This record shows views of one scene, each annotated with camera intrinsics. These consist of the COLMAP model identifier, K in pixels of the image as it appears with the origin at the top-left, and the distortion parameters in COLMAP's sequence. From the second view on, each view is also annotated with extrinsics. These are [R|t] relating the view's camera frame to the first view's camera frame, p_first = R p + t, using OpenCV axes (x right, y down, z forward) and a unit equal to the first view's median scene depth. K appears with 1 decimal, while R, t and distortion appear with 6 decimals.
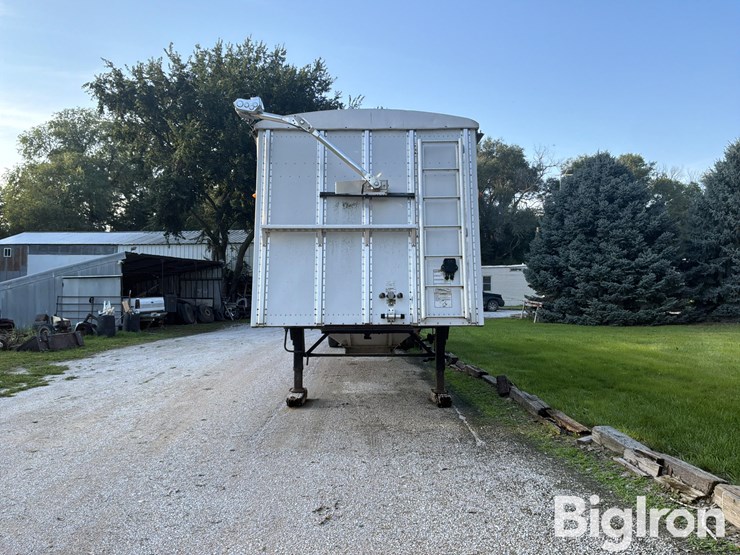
lens RADIAL K [[612.9, 0, 370.0], [0, 612.9, 277.5], [0, 0, 1]] dist [0.125186, -0.223740]
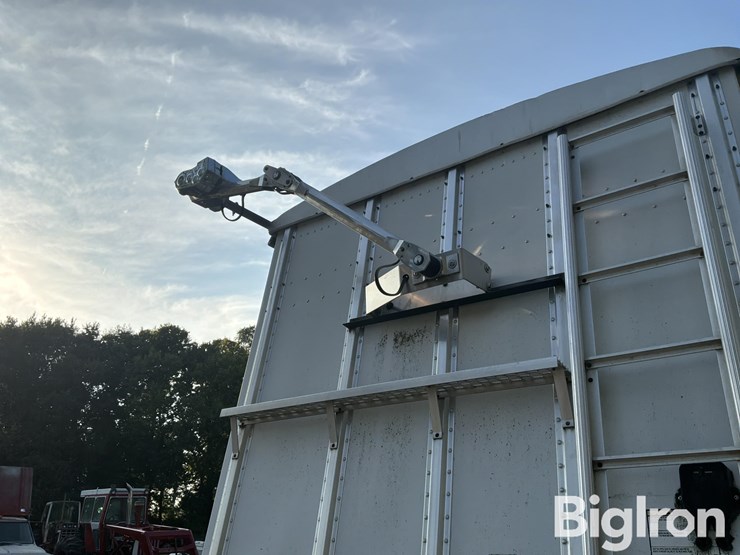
lens RADIAL K [[627.4, 0, 370.0], [0, 627.4, 277.5], [0, 0, 1]] dist [-0.000665, -0.007447]
pose [[0.813723, -0.214958, -0.540045, 0.067427], [0.021289, 0.939503, -0.341879, -0.006169], [0.580863, 0.266697, 0.769071, 0.256626]]
